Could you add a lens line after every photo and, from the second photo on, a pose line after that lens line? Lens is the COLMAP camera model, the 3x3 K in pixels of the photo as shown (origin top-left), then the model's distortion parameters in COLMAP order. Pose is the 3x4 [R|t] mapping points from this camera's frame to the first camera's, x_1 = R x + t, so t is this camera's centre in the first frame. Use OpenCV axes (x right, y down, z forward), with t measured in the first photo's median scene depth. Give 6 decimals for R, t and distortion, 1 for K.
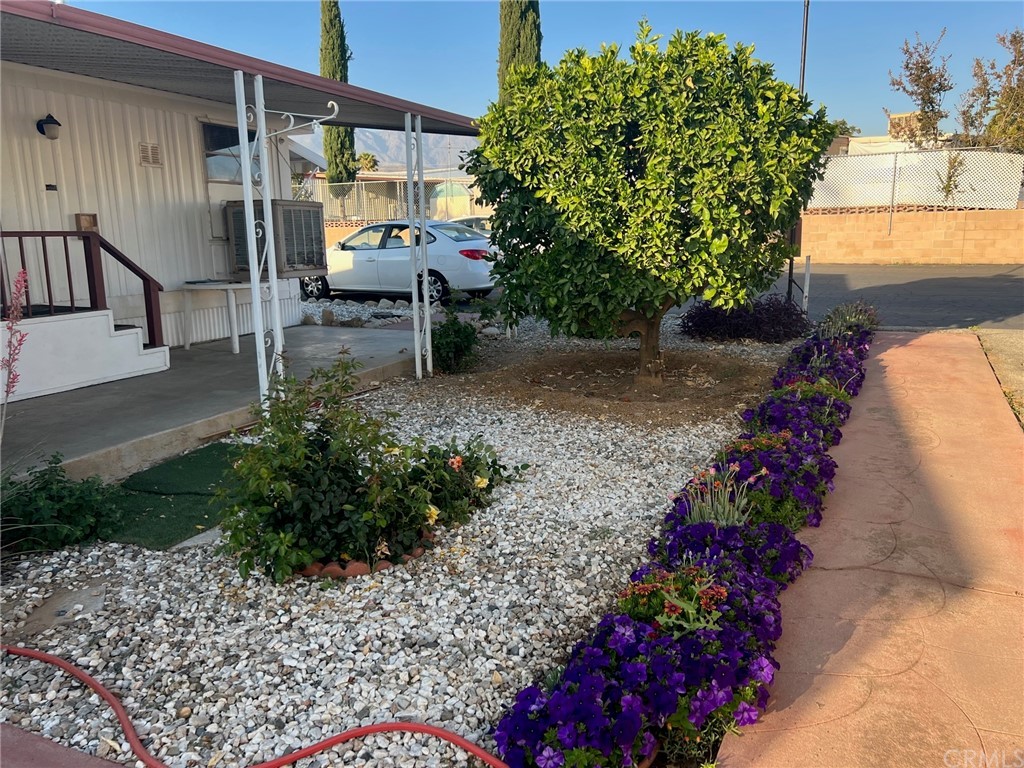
lens RADIAL K [[773.5, 0, 508.7], [0, 773.5, 385.3], [0, 0, 1]] dist [0.052783, -0.062018]
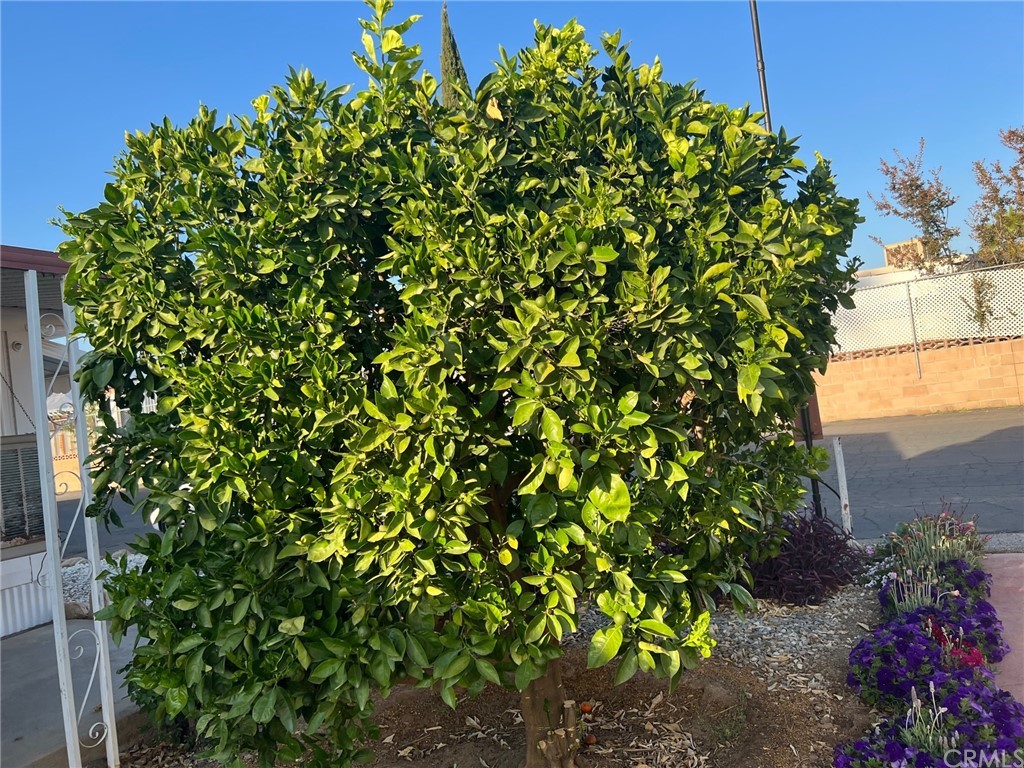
lens RADIAL K [[773.5, 0, 514.5], [0, 773.5, 384.4], [0, 0, 1]] dist [0.052783, -0.062018]
pose [[0.994593, -0.103756, -0.004418, 0.228851], [0.100229, 0.970185, -0.220670, -0.155531], [0.027182, 0.219035, 0.975338, 0.628726]]
